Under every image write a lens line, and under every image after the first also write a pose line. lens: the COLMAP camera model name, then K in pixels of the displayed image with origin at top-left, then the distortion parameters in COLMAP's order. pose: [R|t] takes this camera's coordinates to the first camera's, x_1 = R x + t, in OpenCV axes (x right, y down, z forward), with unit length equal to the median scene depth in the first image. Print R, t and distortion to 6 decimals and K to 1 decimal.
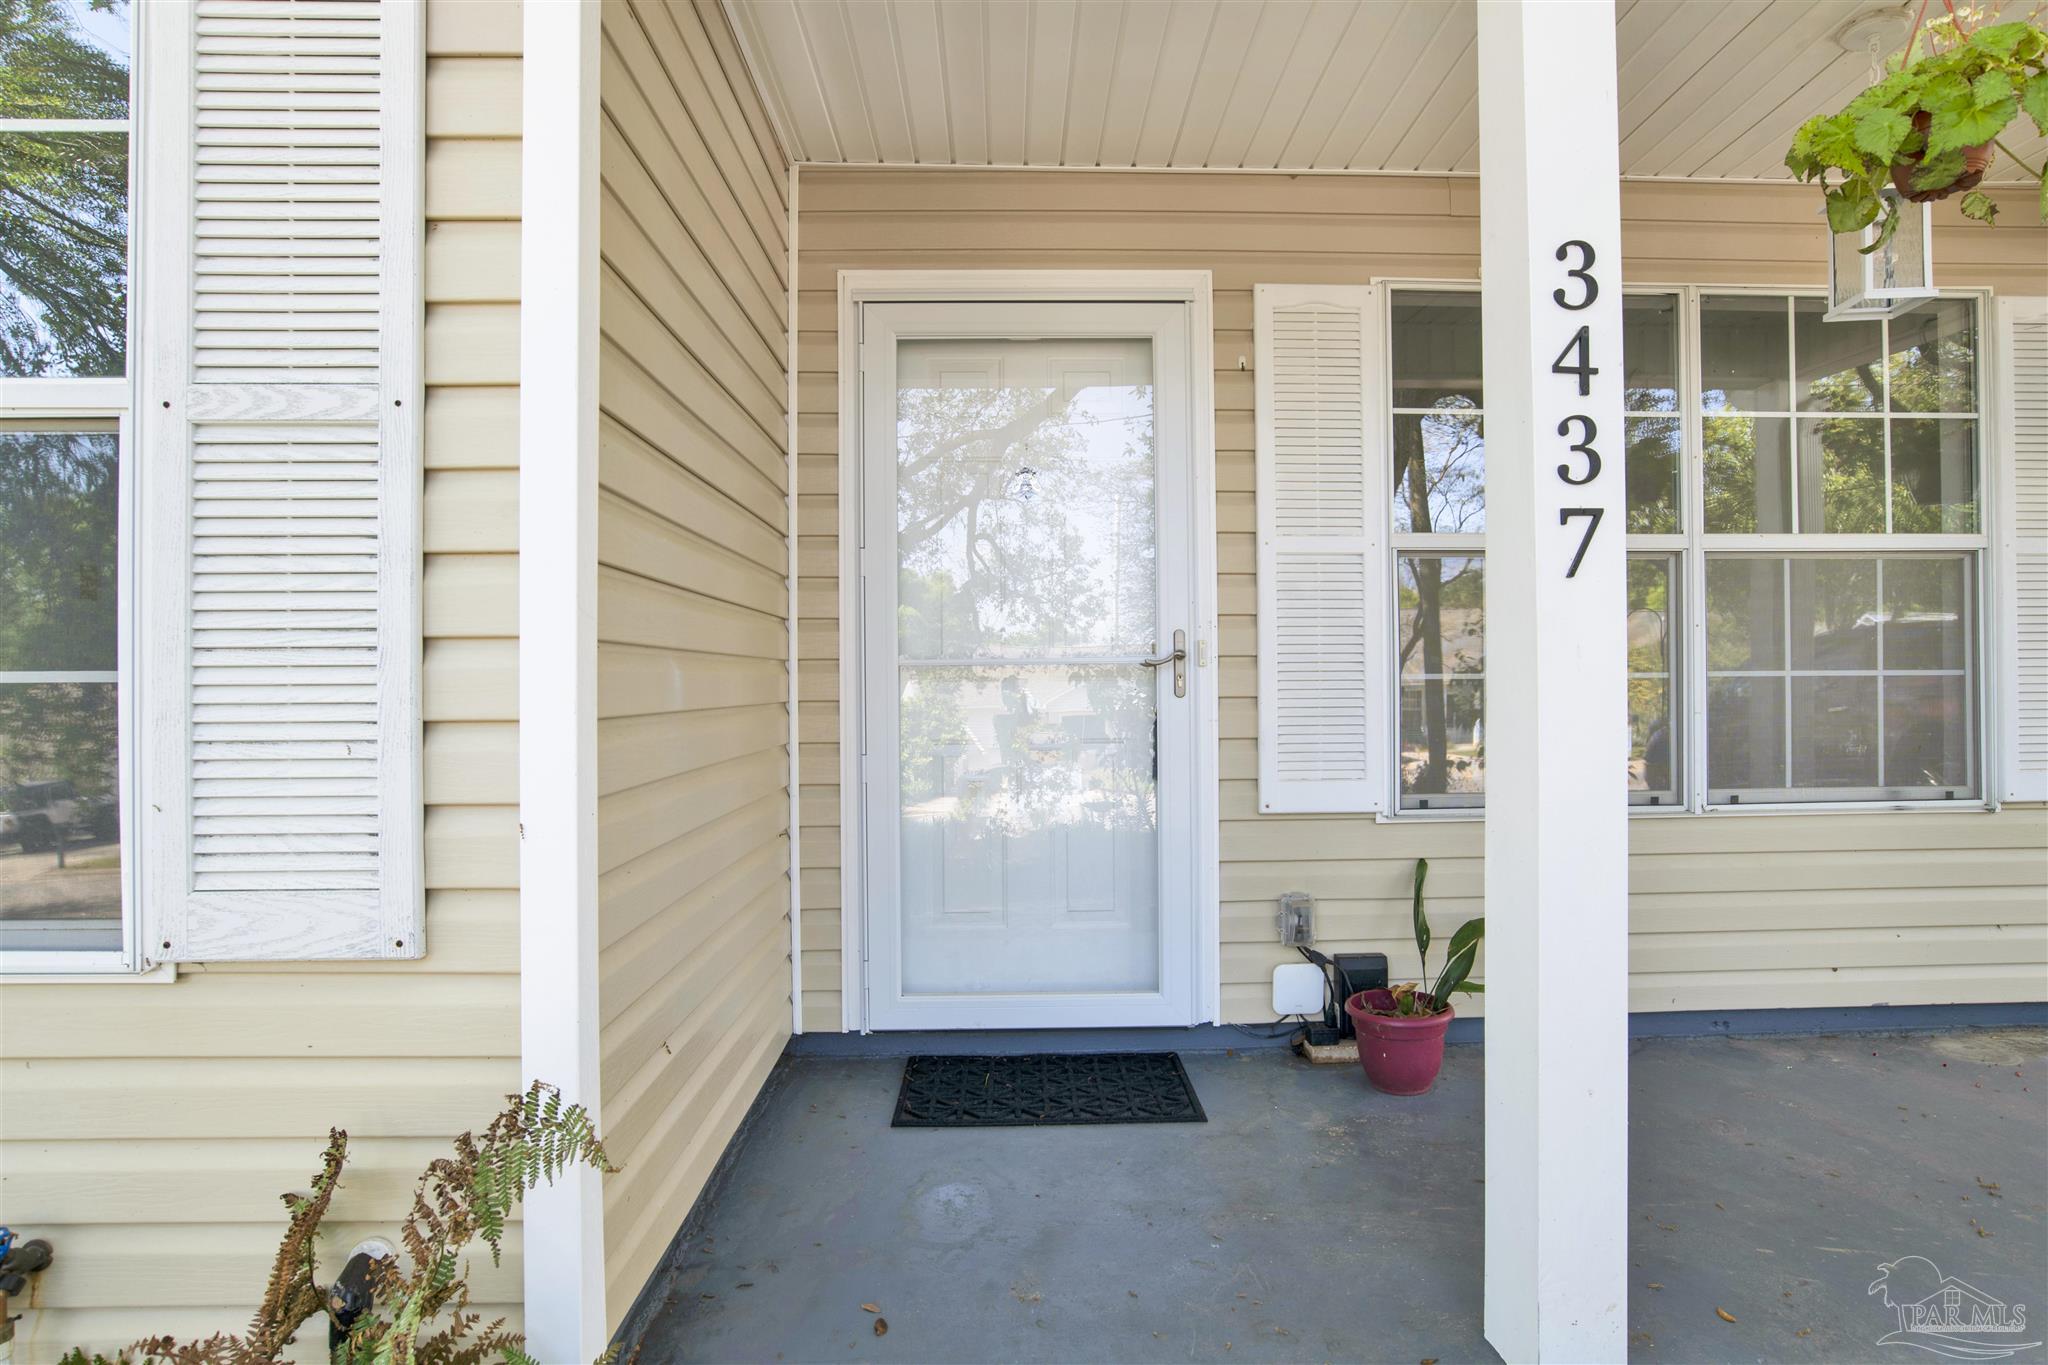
lens RADIAL K [[1078.3, 0, 1025.1], [0, 1078.3, 679.9], [0, 0, 1]] dist [-0.005957, -0.000487]
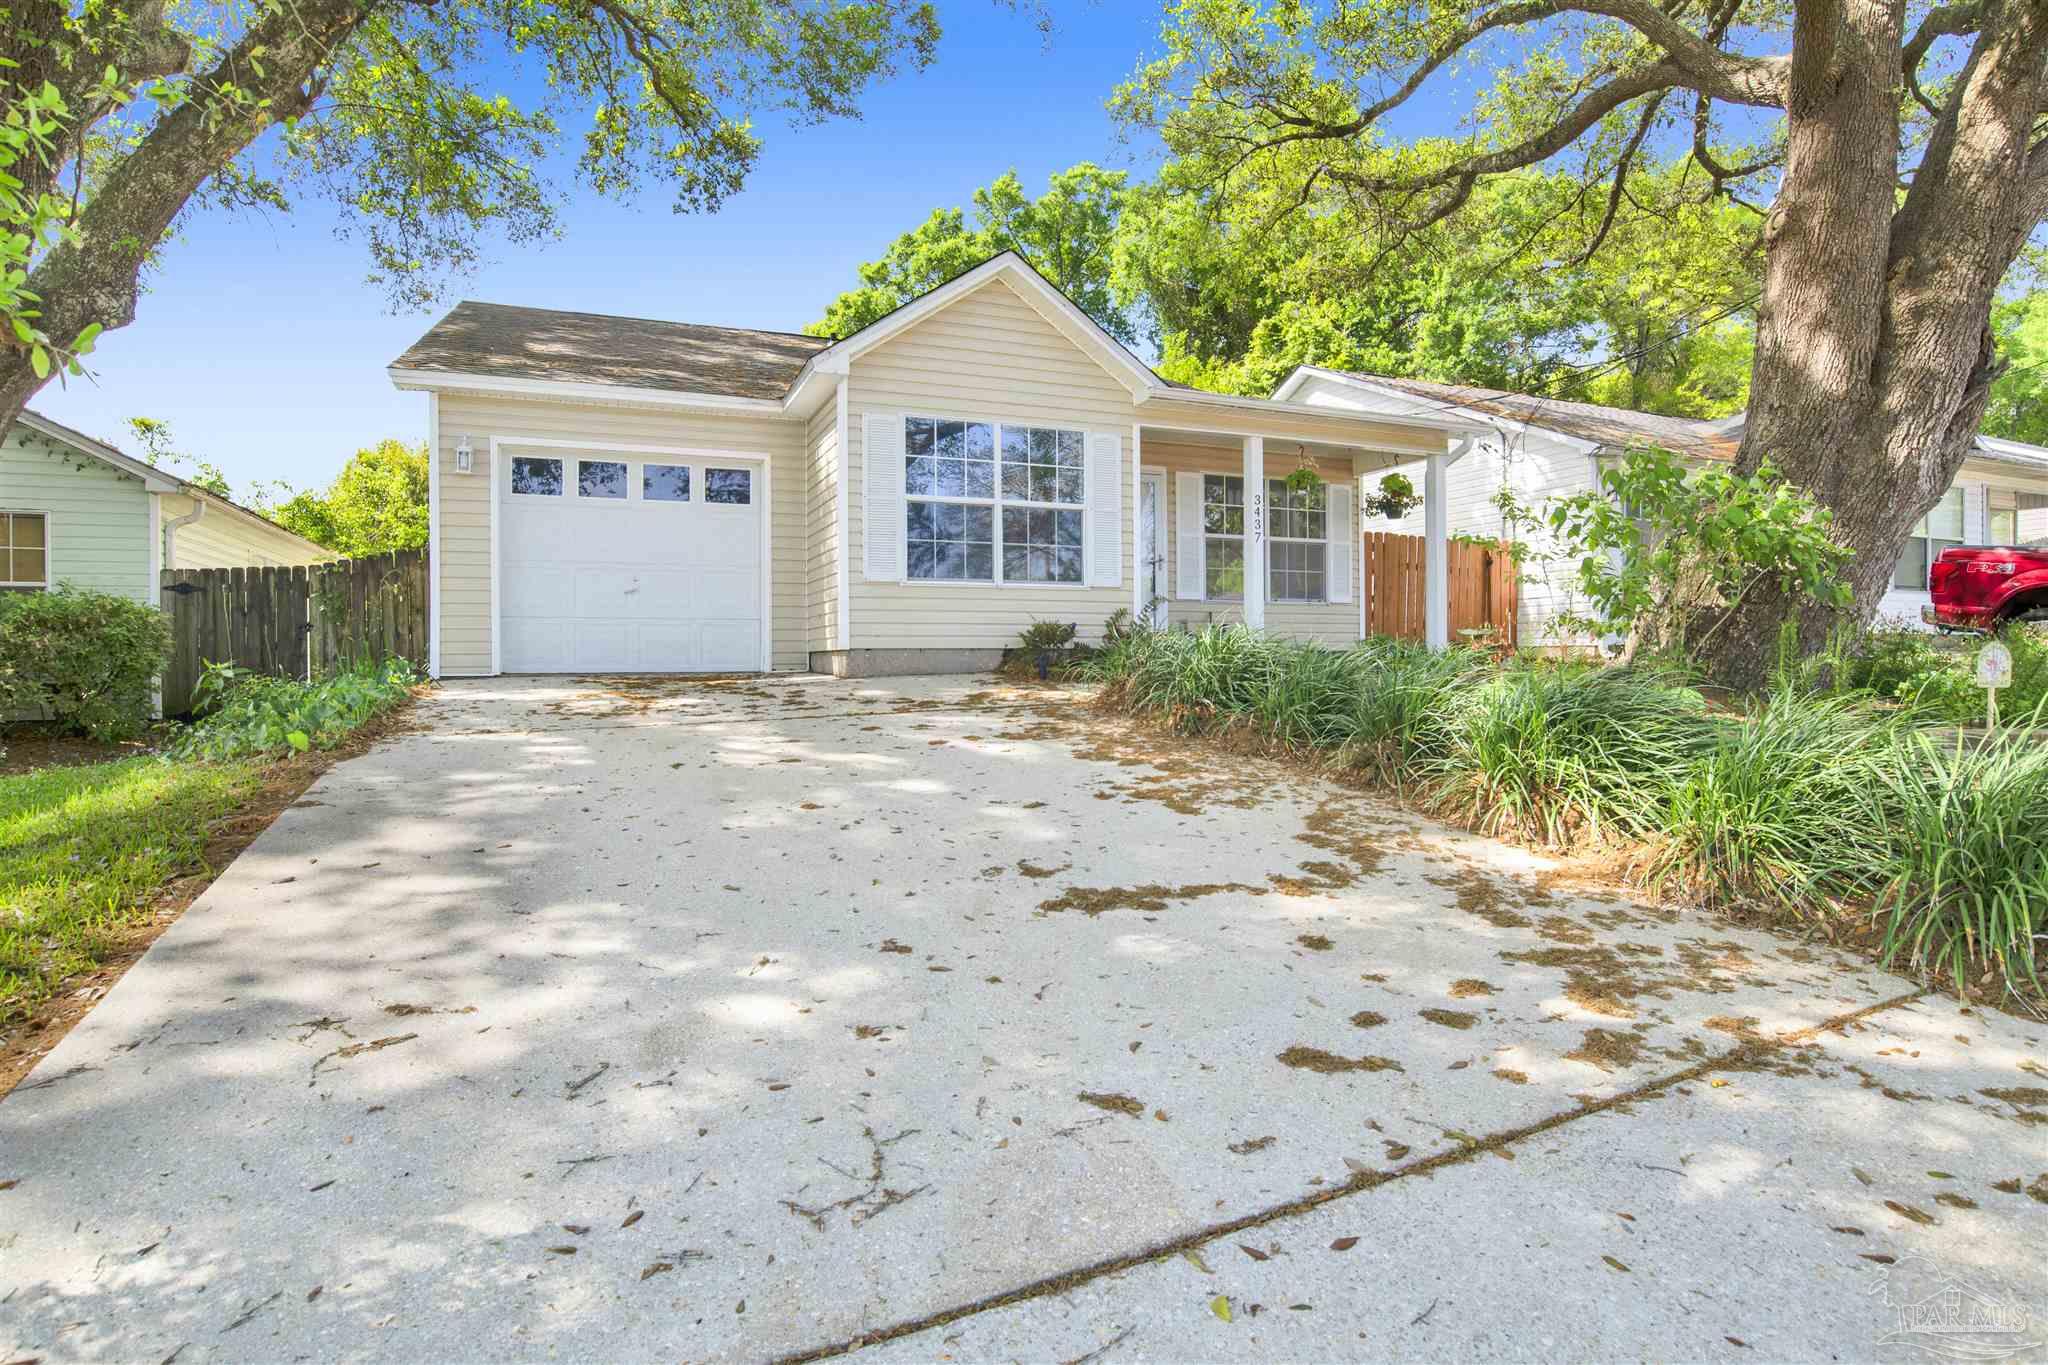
lens RADIAL K [[1078.3, 0, 1024.2], [0, 1078.3, 677.8], [0, 0, 1]] dist [-0.005957, -0.000487]
pose [[0.940870, -0.000696, 0.338768, -1.730133], [-0.003646, 0.999919, 0.012183, 0.374829], [-0.338749, -0.012698, 0.940791, -2.694488]]
